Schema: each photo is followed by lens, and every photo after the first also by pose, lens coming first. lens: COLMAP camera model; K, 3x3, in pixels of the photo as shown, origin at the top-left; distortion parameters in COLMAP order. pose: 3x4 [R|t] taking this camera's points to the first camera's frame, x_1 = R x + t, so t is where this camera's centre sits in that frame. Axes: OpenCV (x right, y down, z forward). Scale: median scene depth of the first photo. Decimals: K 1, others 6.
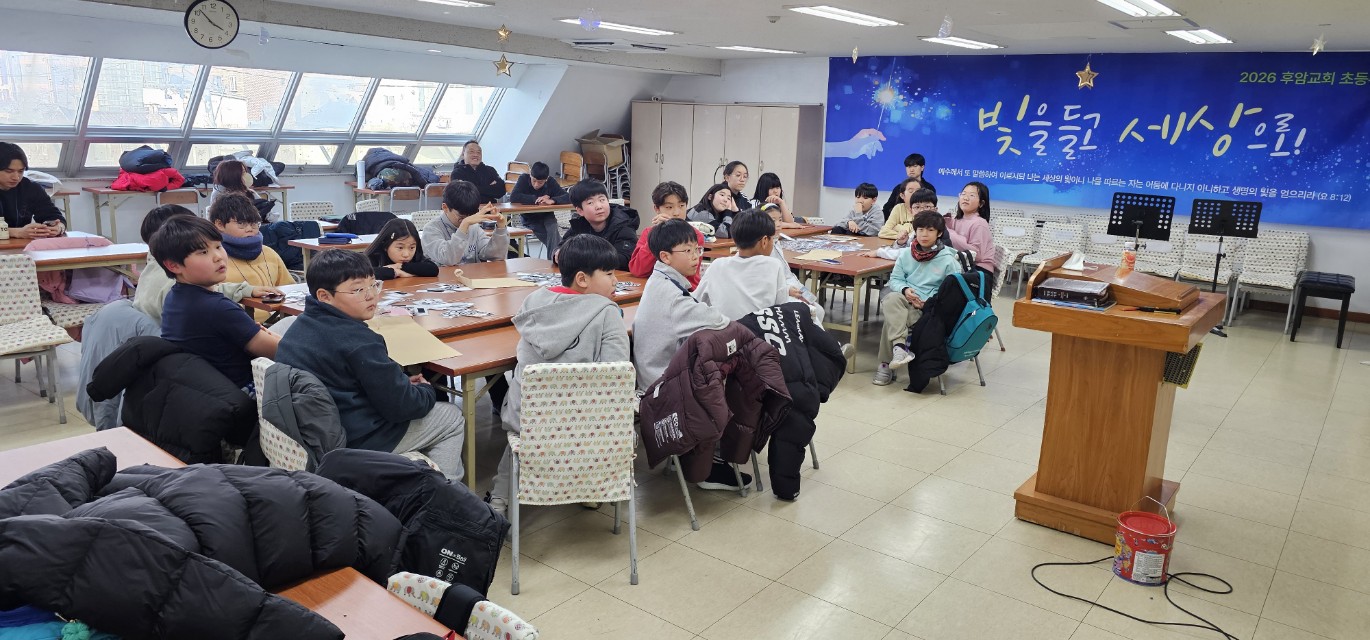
lens RADIAL K [[926.7, 0, 683.7], [0, 926.7, 319.3], [0, 0, 1]] dist [0.044440, -0.025362]
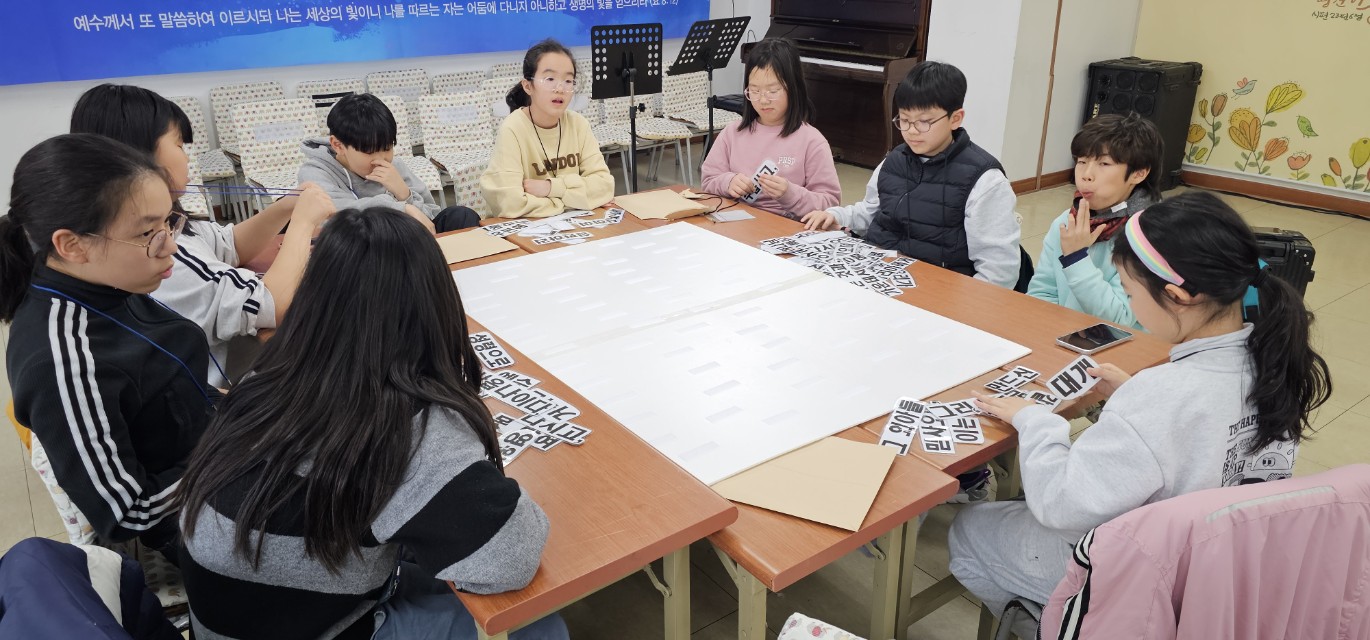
lens RADIAL K [[926.7, 0, 689.0], [0, 926.7, 319.9], [0, 0, 1]] dist [0.044440, -0.025362]
pose [[0.240936, -0.402279, 0.883245, -0.123938], [0.215281, 0.909535, 0.355527, -0.163375], [-0.946364, 0.104487, 0.305743, 0.778586]]
